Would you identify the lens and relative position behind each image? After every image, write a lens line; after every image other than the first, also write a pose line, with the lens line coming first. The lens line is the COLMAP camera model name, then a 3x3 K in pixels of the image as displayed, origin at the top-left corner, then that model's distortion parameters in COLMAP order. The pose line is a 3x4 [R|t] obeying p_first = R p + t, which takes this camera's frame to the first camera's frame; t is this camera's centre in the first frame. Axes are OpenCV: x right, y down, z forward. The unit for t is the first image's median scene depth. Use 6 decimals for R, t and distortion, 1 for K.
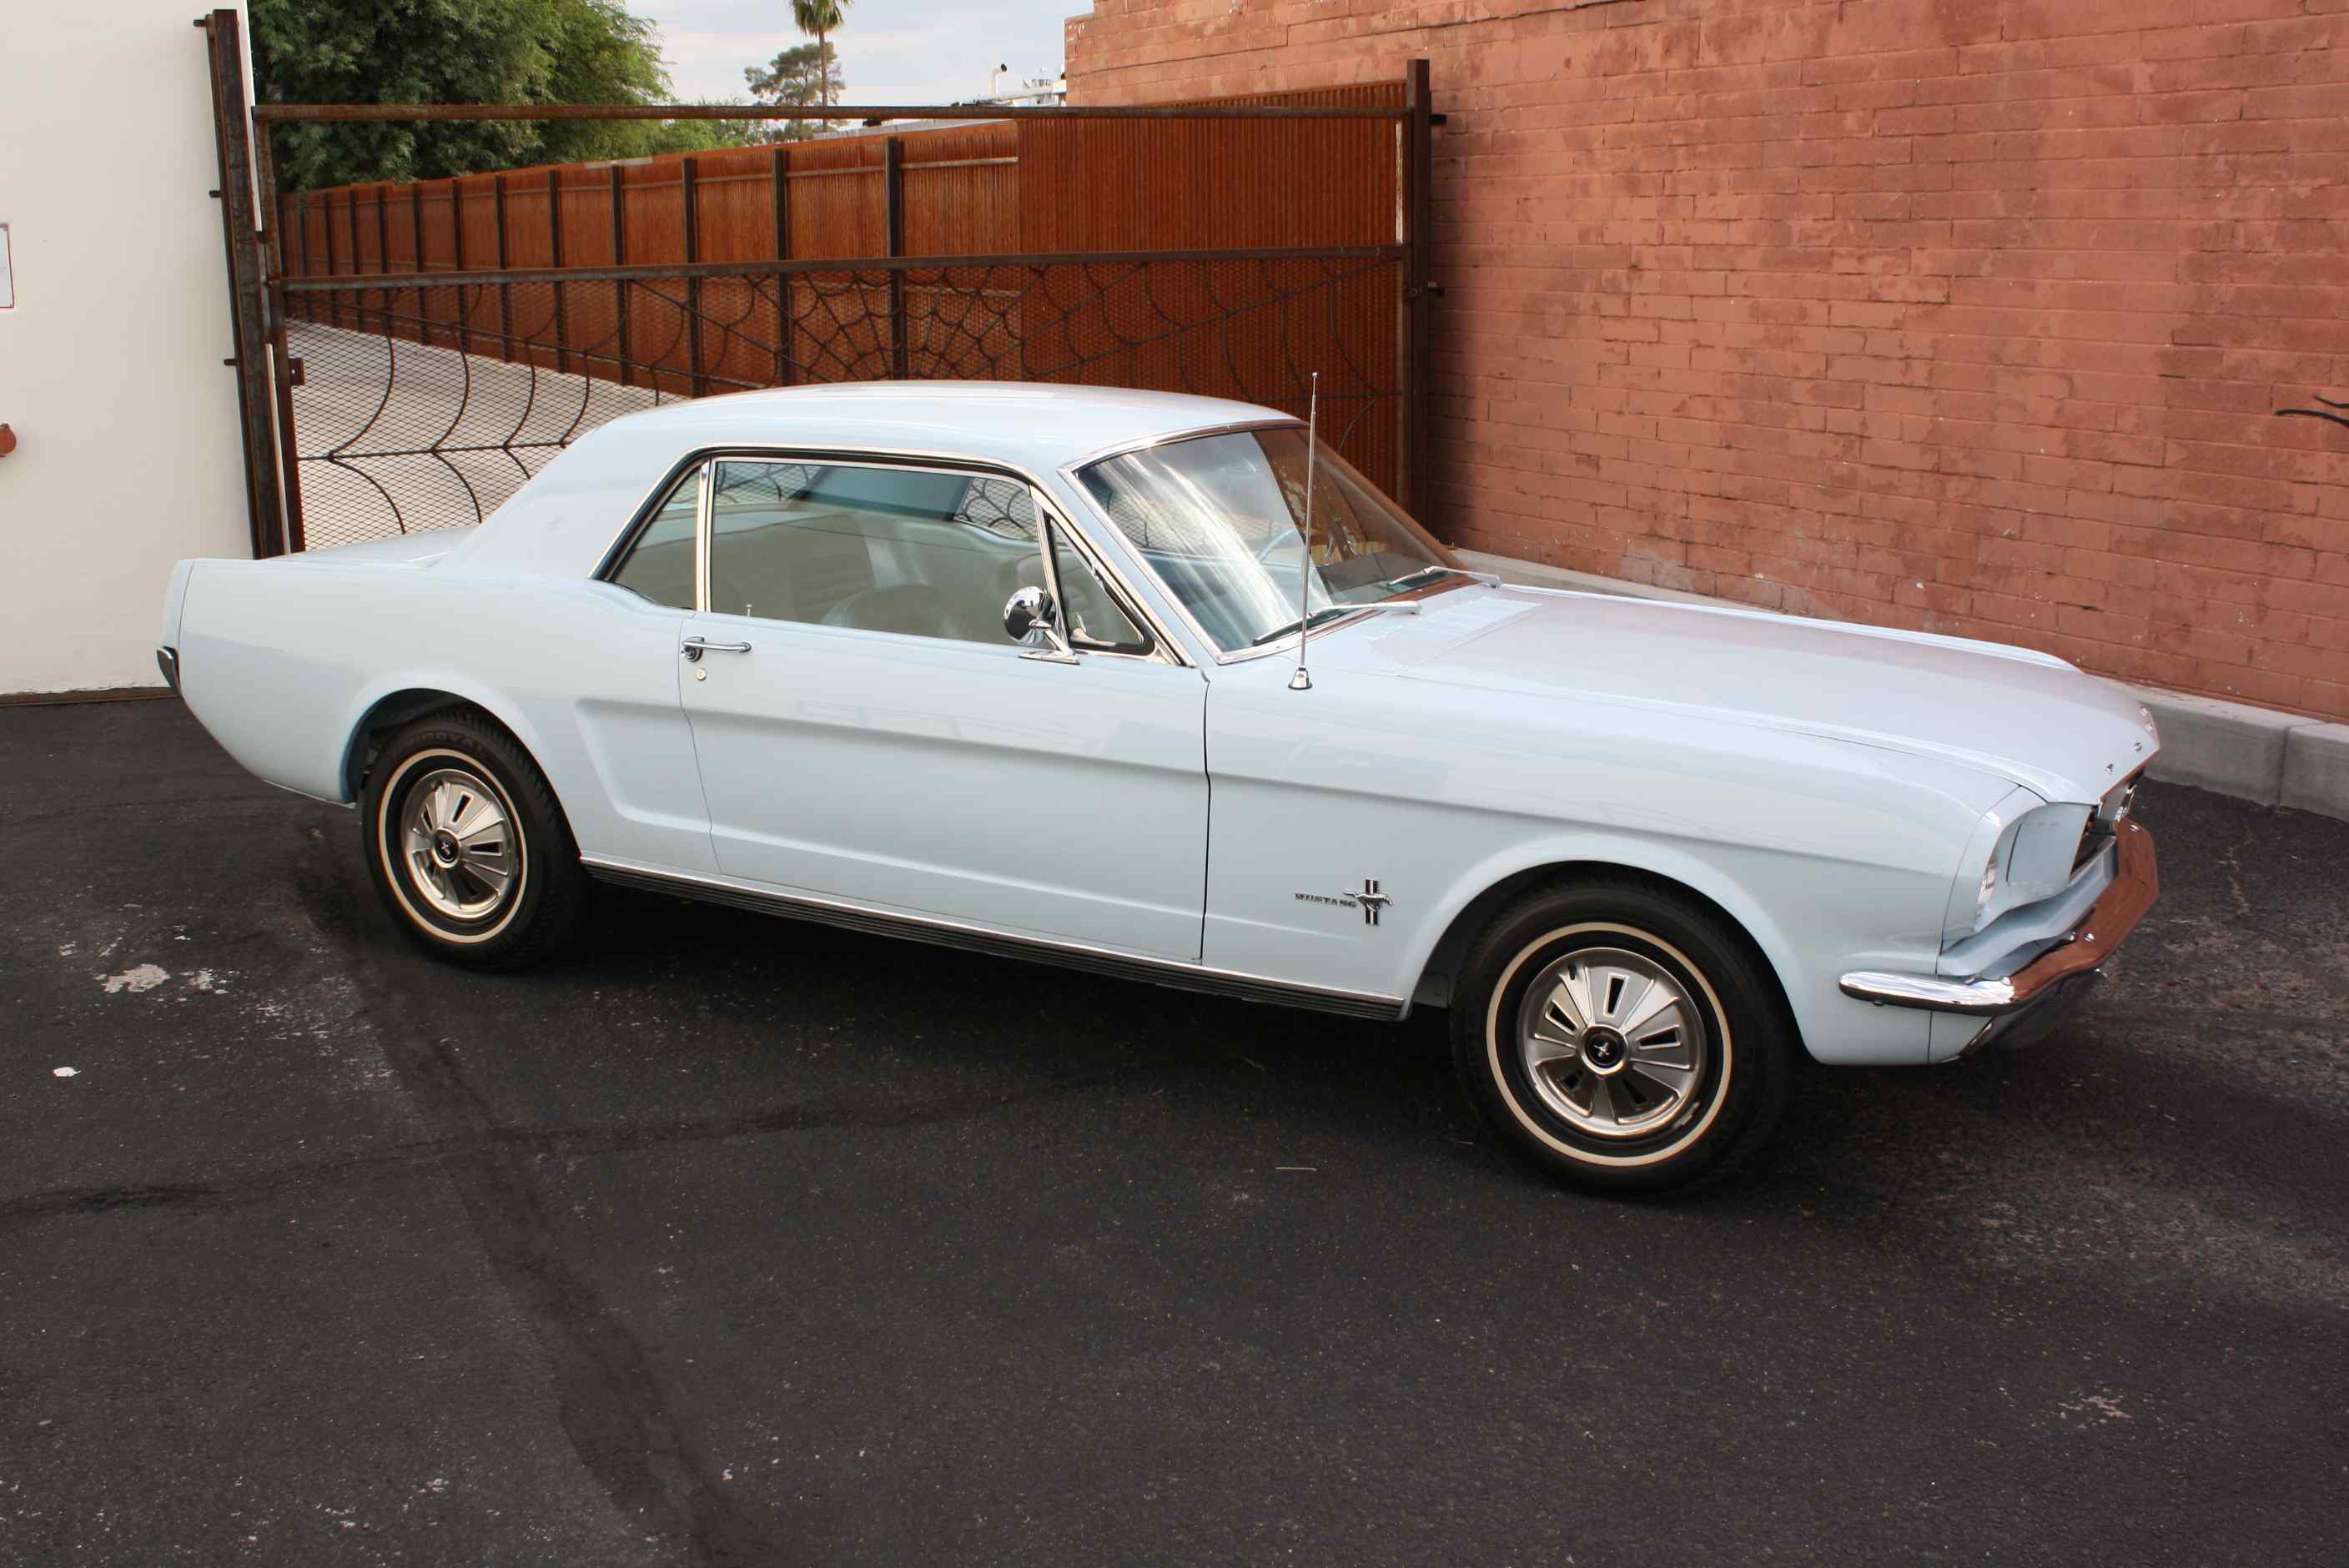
lens RADIAL K [[2399.3, 0, 1222.1], [0, 2399.3, 773.3], [0, 0, 1]] dist [-0.143792, 0.166598]
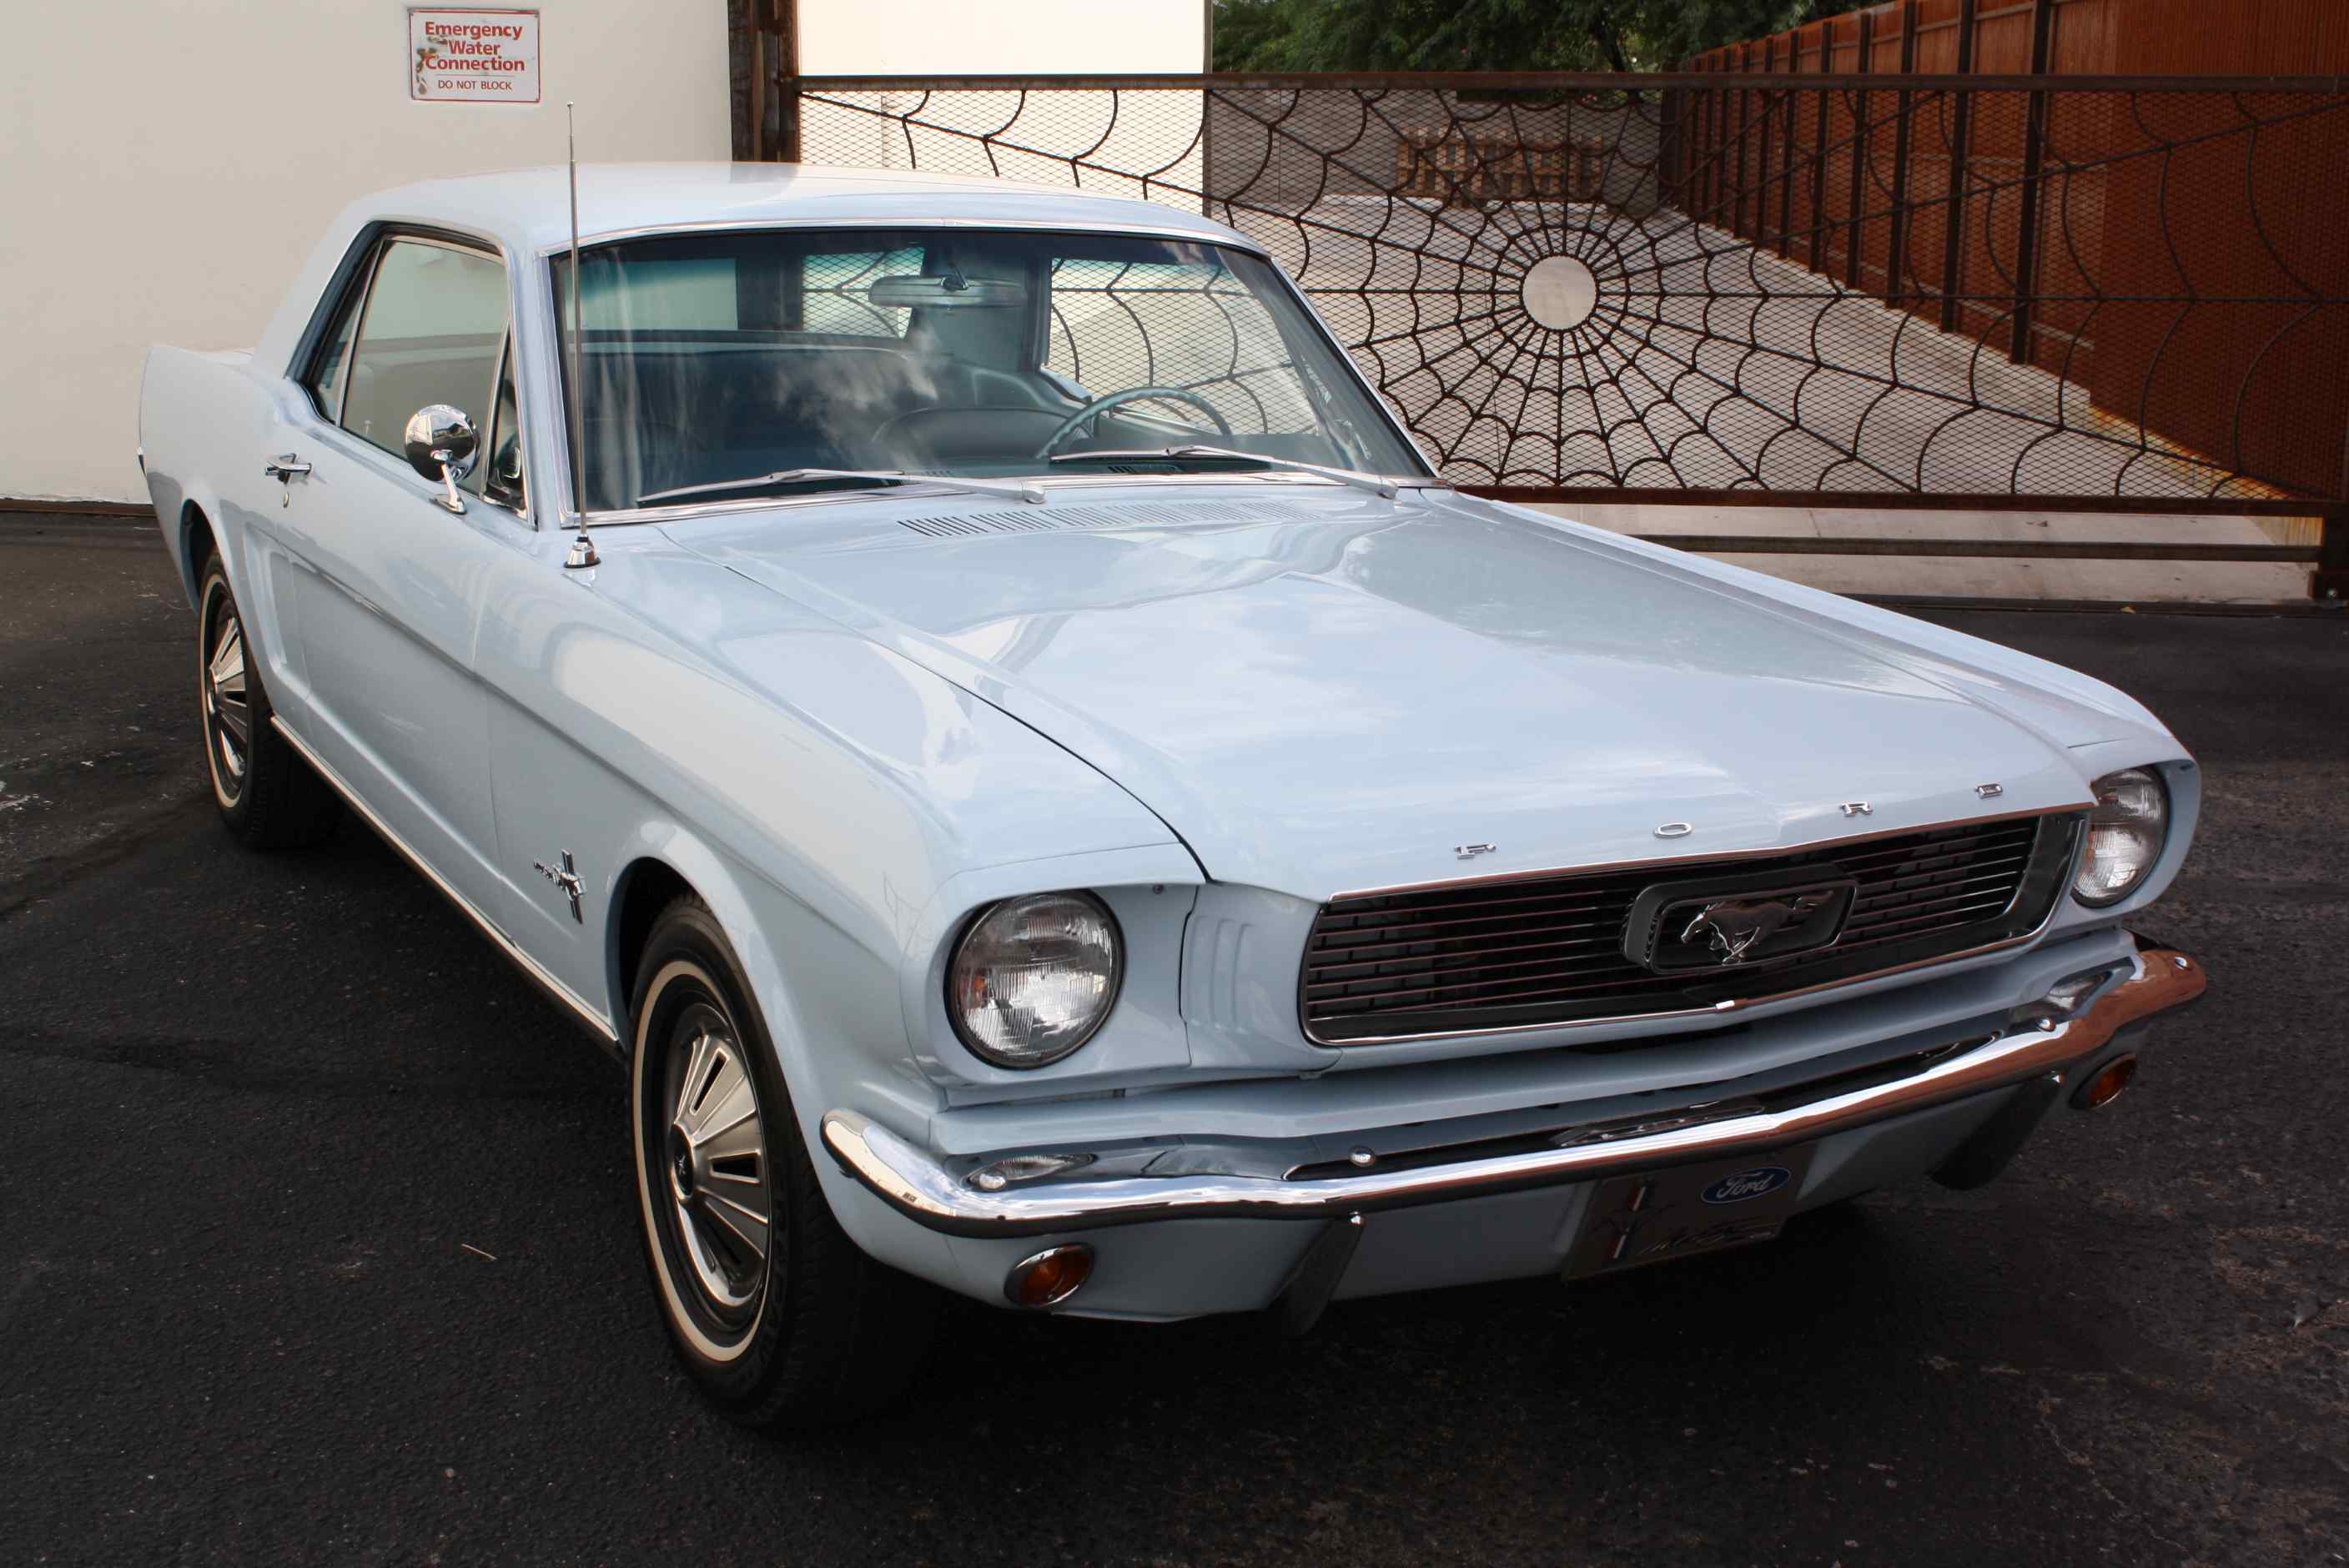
lens RADIAL K [[2866.8, 0, 1204.1], [0, 2866.8, 793.0], [0, 0, 1]] dist [-0.084399, 0.075387]
pose [[0.823028, 0.139499, -0.550605, 0.324276], [-0.138671, 0.989388, 0.043385, -0.016085], [0.550814, 0.040646, 0.833638, 0.211736]]
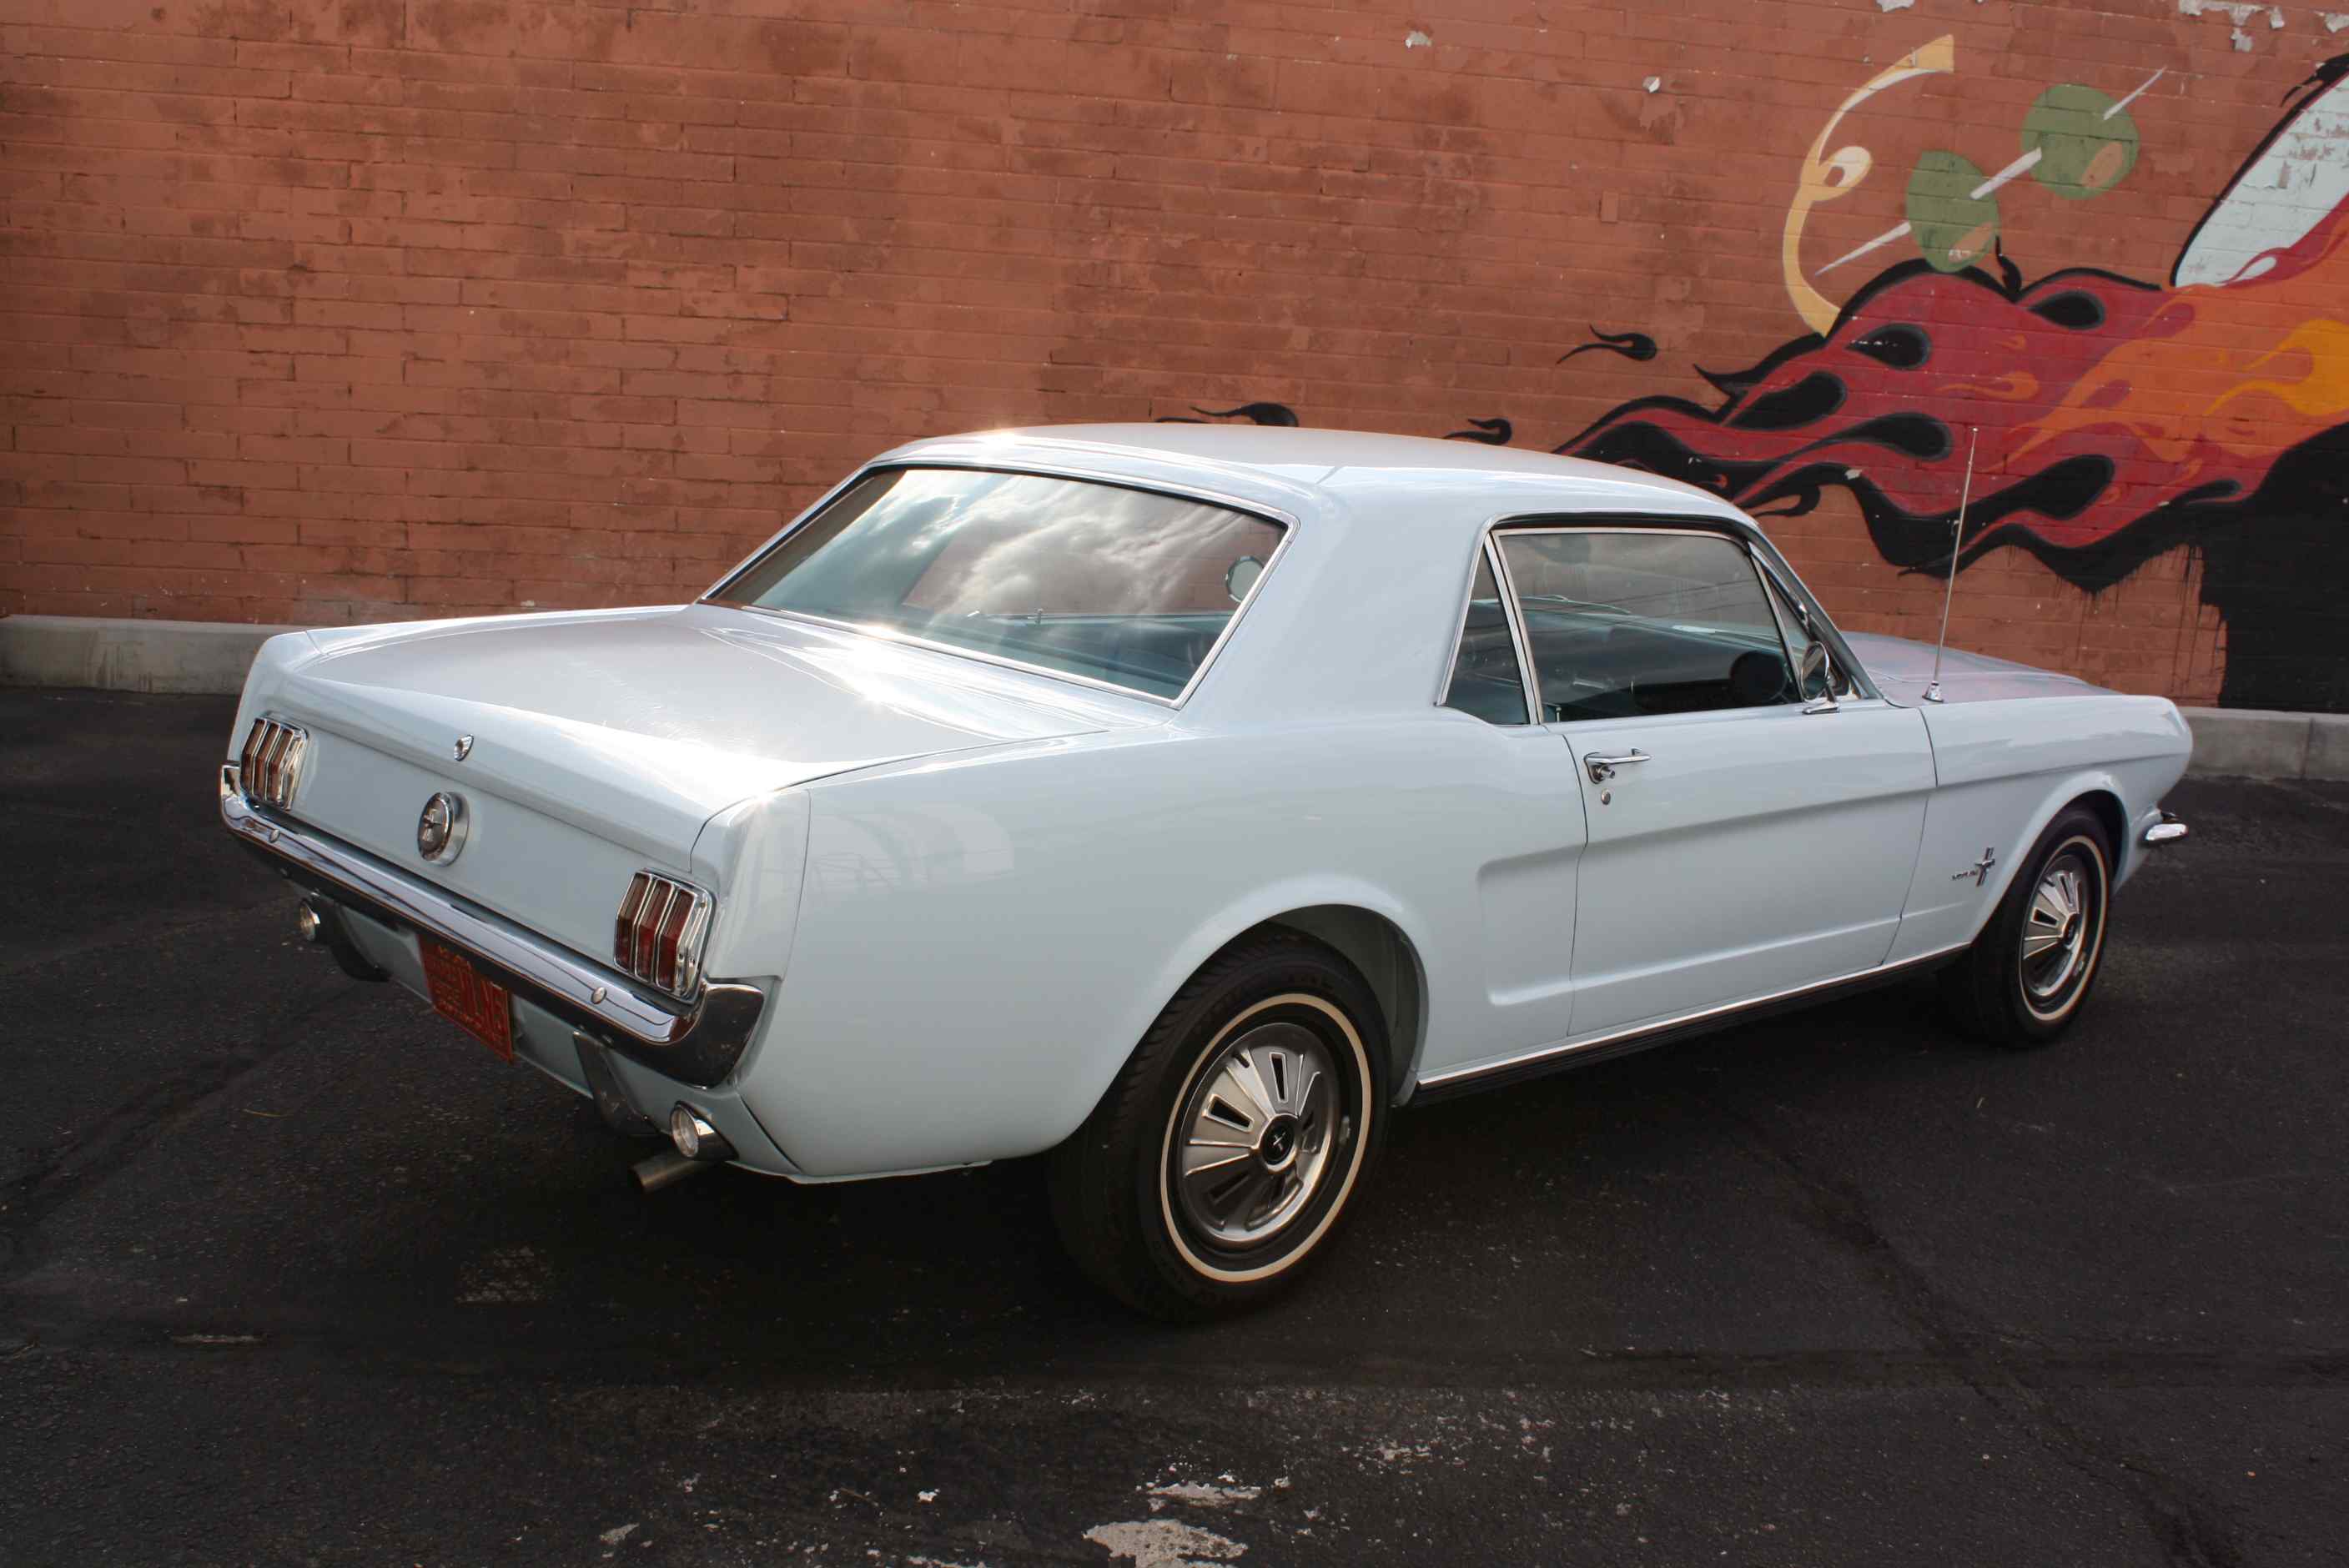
lens RADIAL K [[2228.7, 0, 1202.6], [0, 2228.7, 778.1], [0, 0, 1]] dist [-0.152765, 0.143101]
pose [[0.346186, -0.161942, 0.924083, -0.544658], [0.140773, 0.982804, 0.119495, -0.088735], [-0.927544, 0.088719, 0.363030, 0.481206]]
